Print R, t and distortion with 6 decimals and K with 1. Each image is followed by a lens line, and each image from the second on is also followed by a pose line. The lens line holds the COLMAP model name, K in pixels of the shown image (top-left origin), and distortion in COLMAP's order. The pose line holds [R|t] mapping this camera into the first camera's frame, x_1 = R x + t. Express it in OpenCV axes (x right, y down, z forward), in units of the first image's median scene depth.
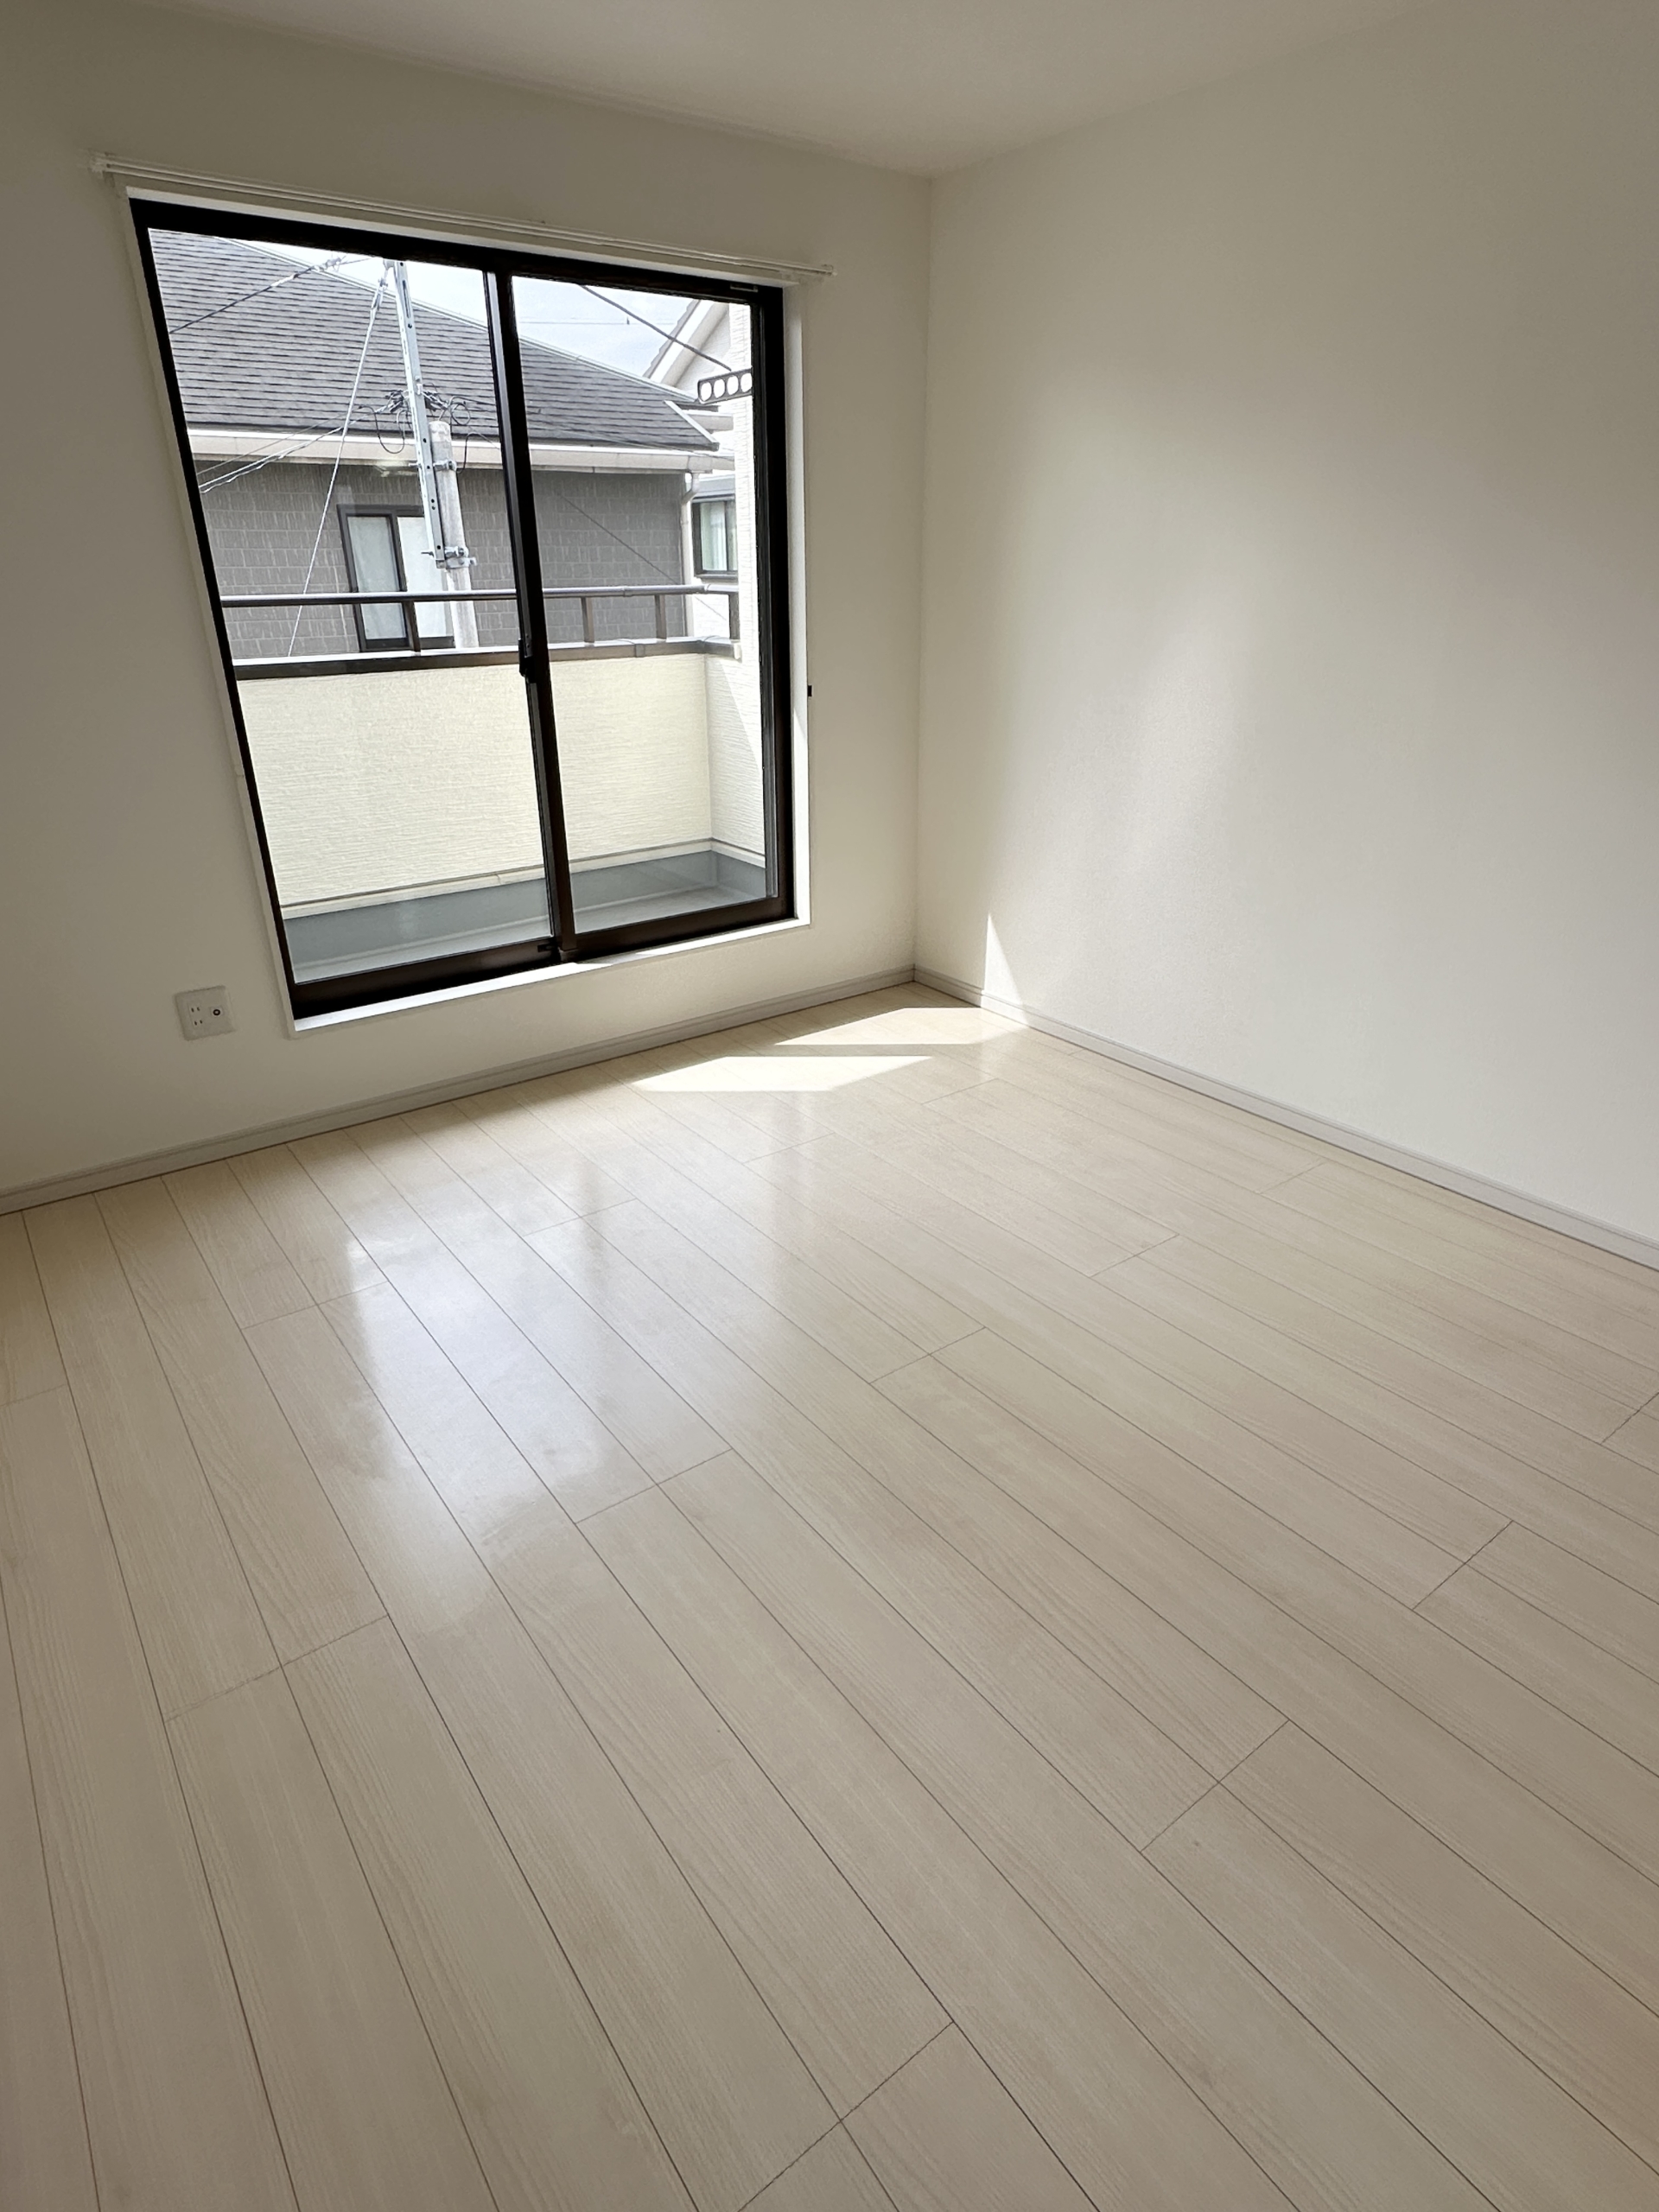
lens RADIAL K [[1208.4, 0, 829.5], [0, 1208.4, 1106.0], [0, 0, 1]] dist [-0.003253, -0.000422]
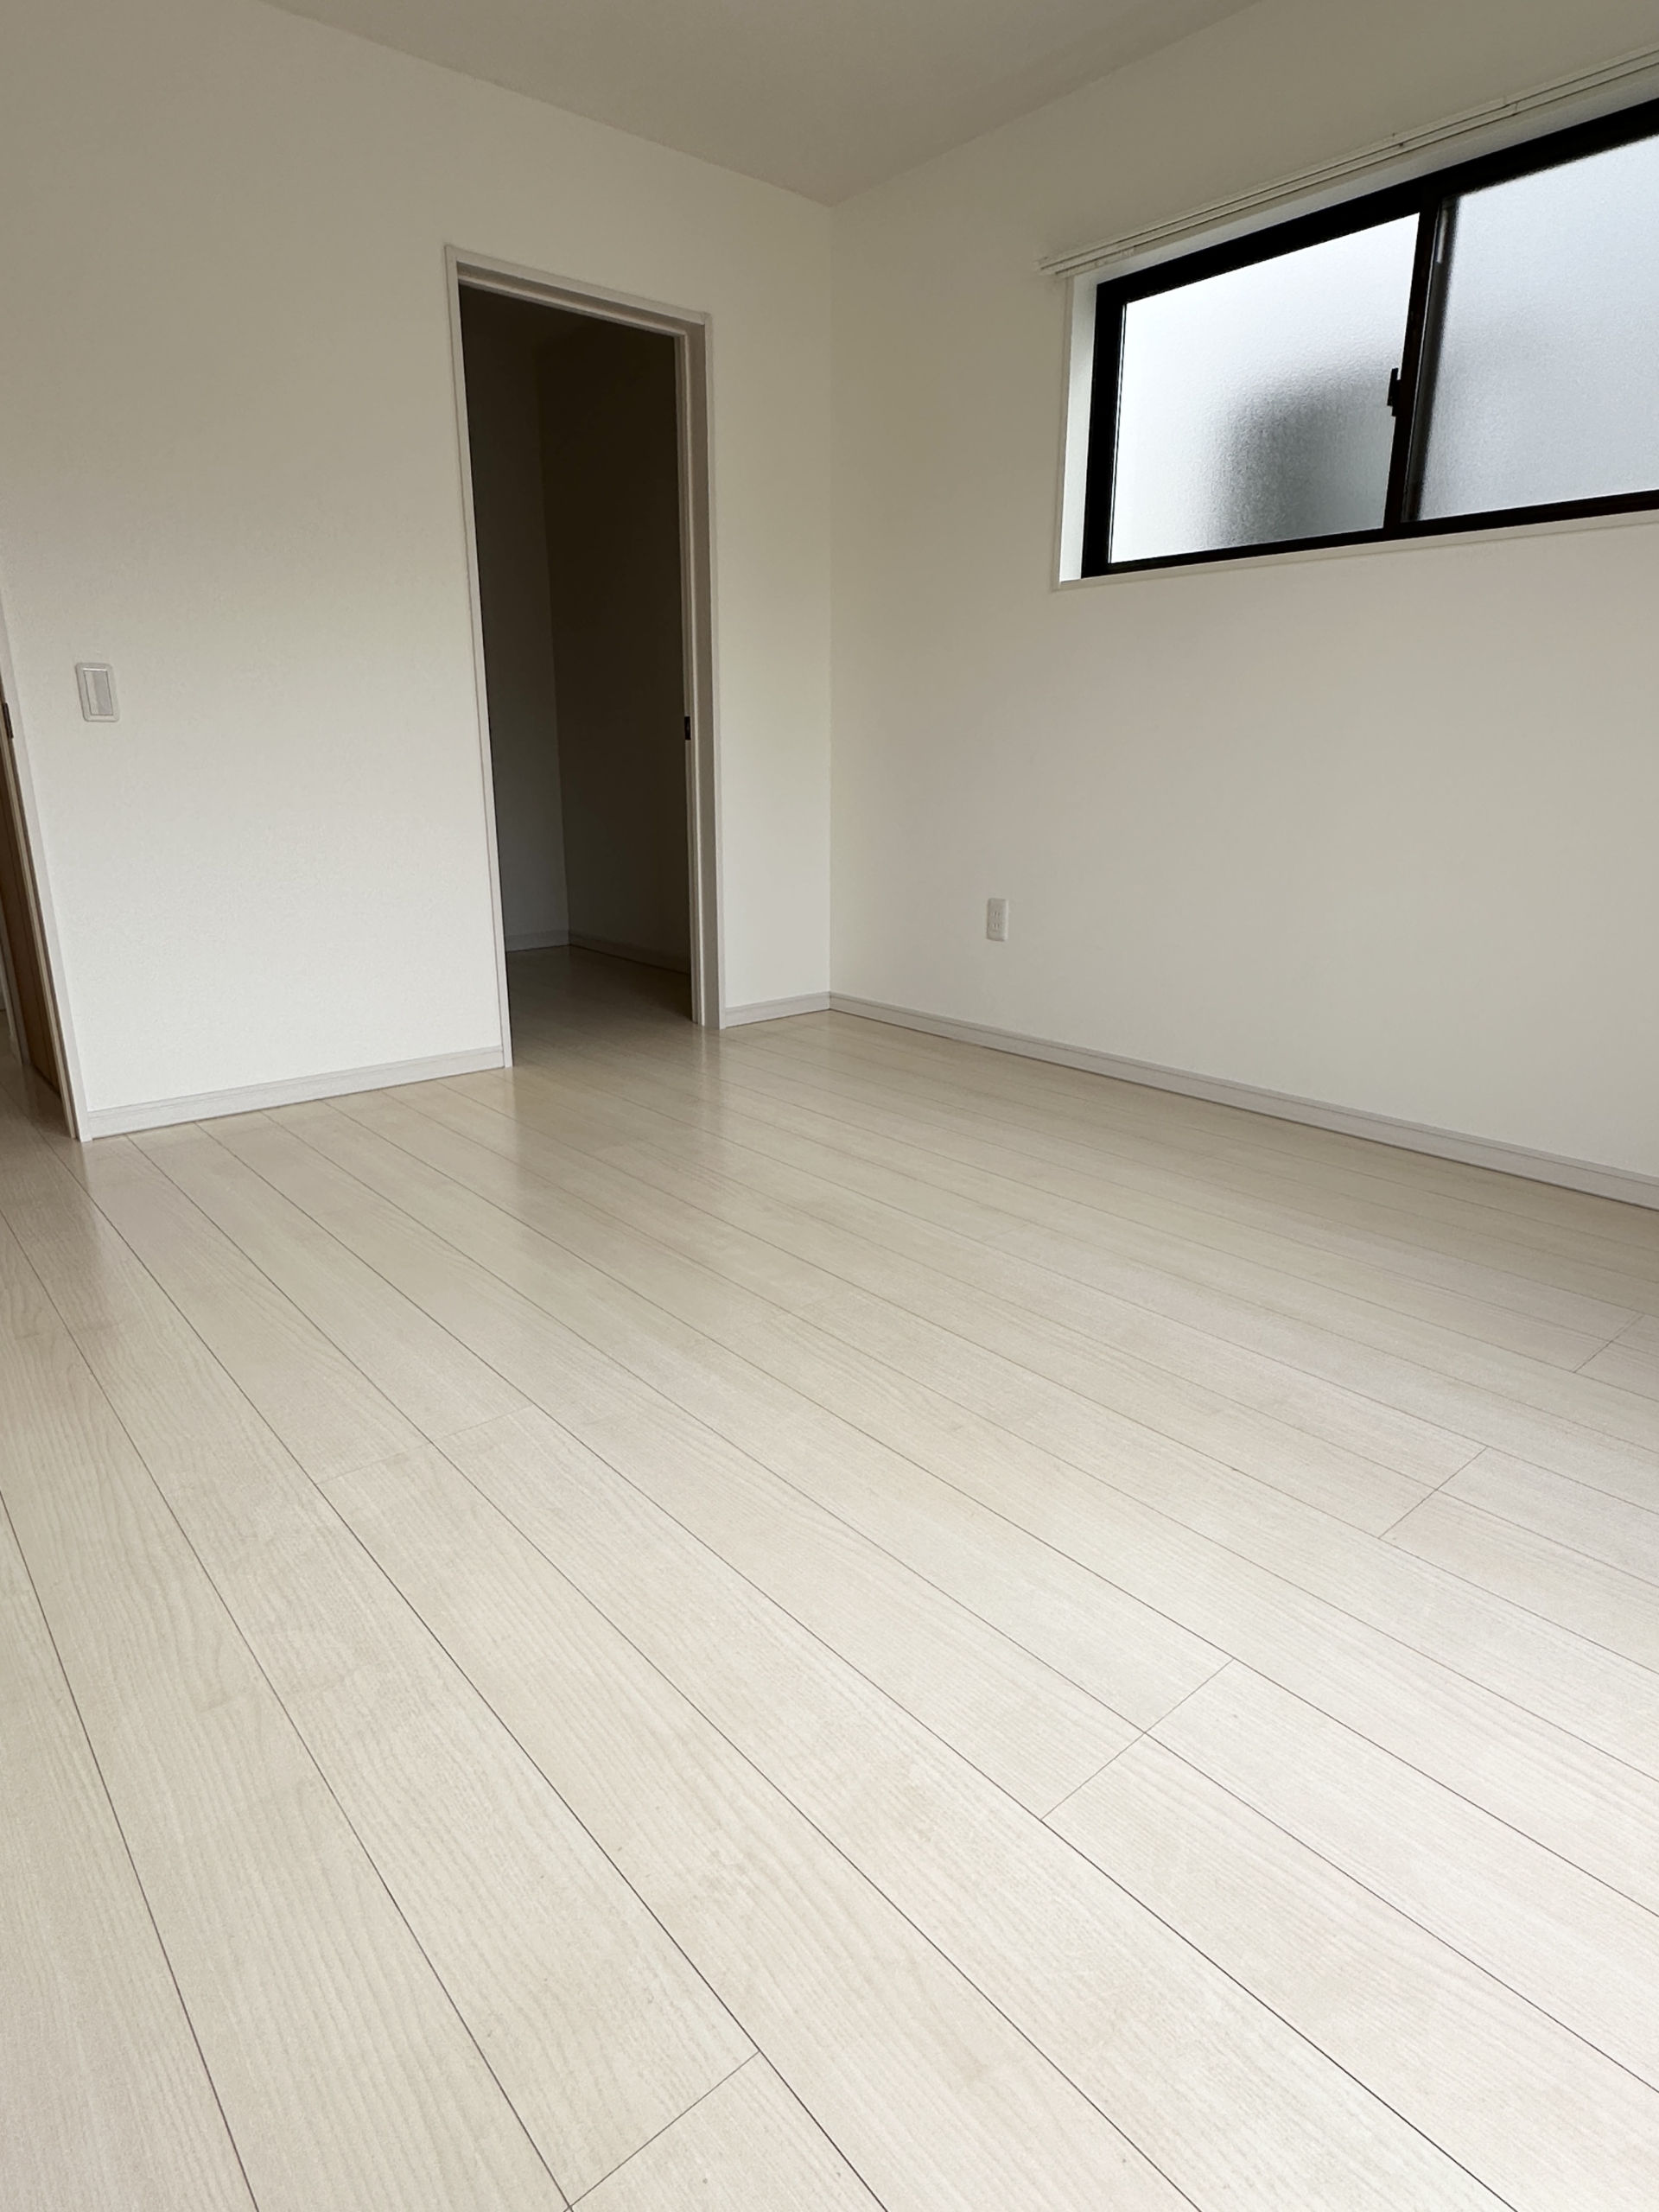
lens RADIAL K [[1208.4, 0, 829.5], [0, 1208.4, 1106.0], [0, 0, 1]] dist [-0.003253, -0.000422]
pose [[-0.997134, -0.005133, -0.075475, 0.140290], [-0.054523, 0.740372, 0.669982, -0.558130], [0.052441, 0.672177, -0.738531, 1.835360]]
